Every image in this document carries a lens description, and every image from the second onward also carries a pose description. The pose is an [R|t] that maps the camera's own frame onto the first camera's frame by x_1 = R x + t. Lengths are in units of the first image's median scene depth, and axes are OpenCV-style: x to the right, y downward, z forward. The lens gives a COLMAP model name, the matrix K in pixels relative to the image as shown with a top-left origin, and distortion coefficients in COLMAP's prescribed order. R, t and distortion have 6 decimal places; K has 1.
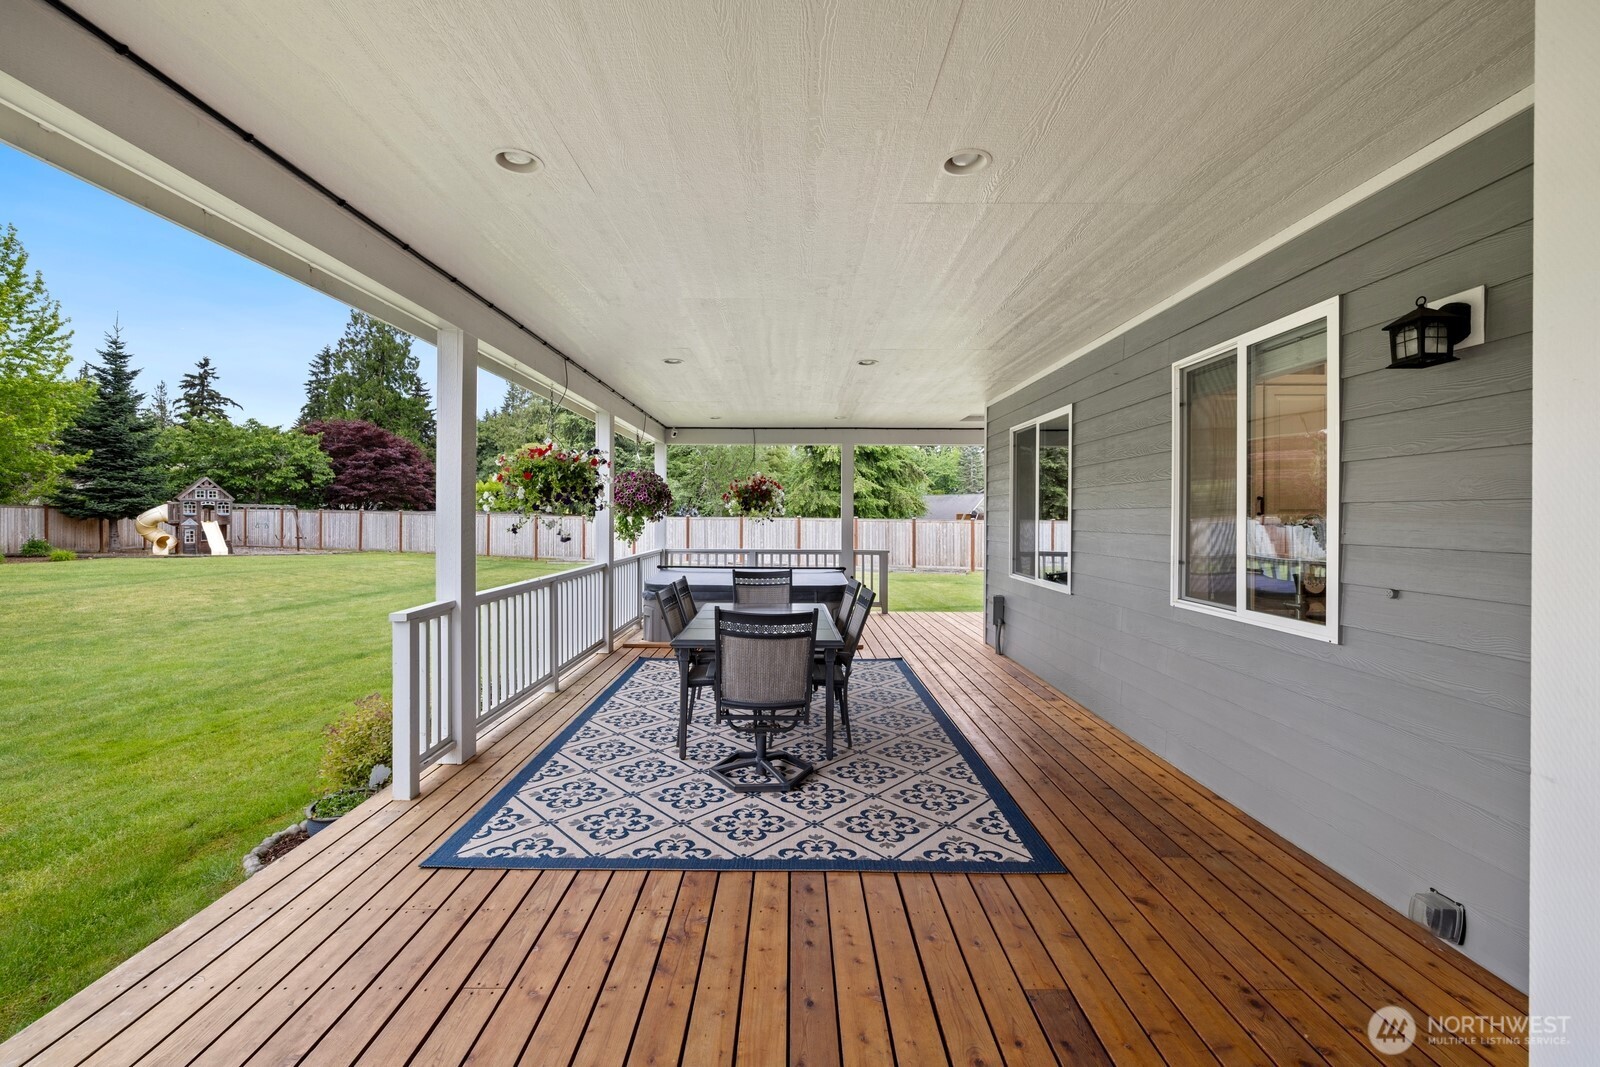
lens RADIAL K [[673.4, 0, 796.3], [0, 673.4, 531.5], [0, 0, 1]] dist [-0.002328, -0.000130]
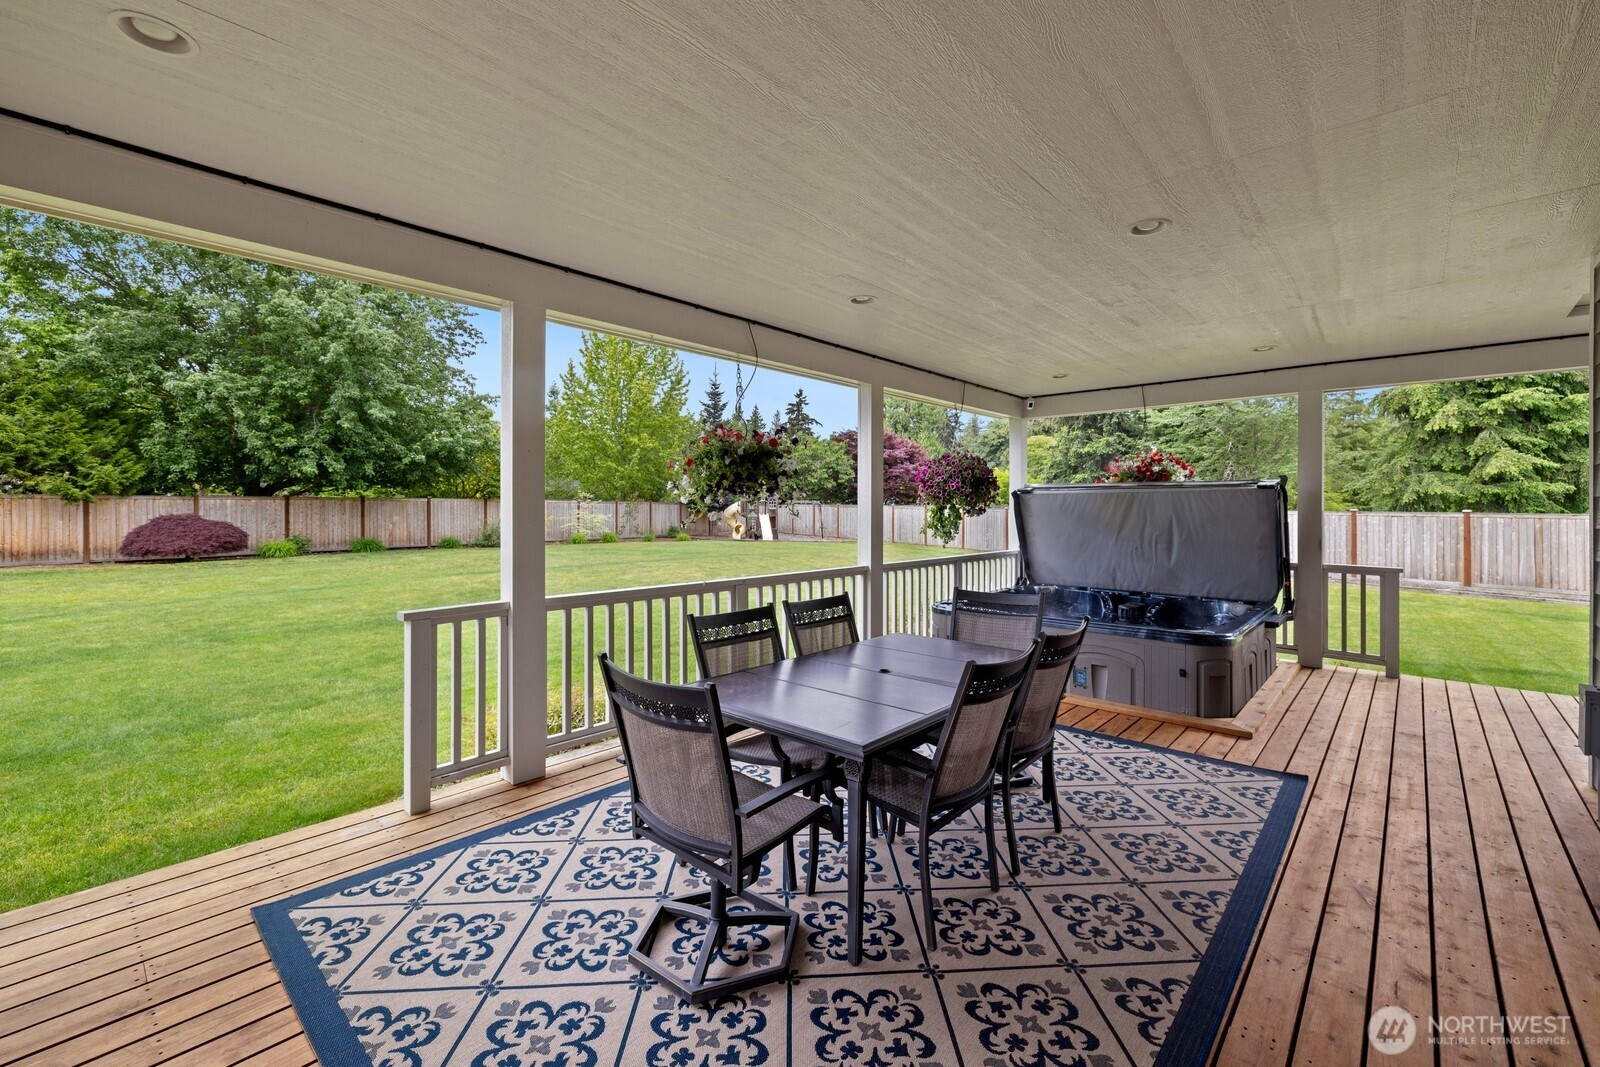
lens RADIAL K [[673.4, 0, 796.3], [0, 673.4, 531.5], [0, 0, 1]] dist [-0.002328, -0.000130]
pose [[0.734346, 0.020833, -0.678456, 0.058322], [-0.014222, 0.999782, 0.015305, -0.001834], [0.678627, -0.001590, 0.734482, 0.090490]]
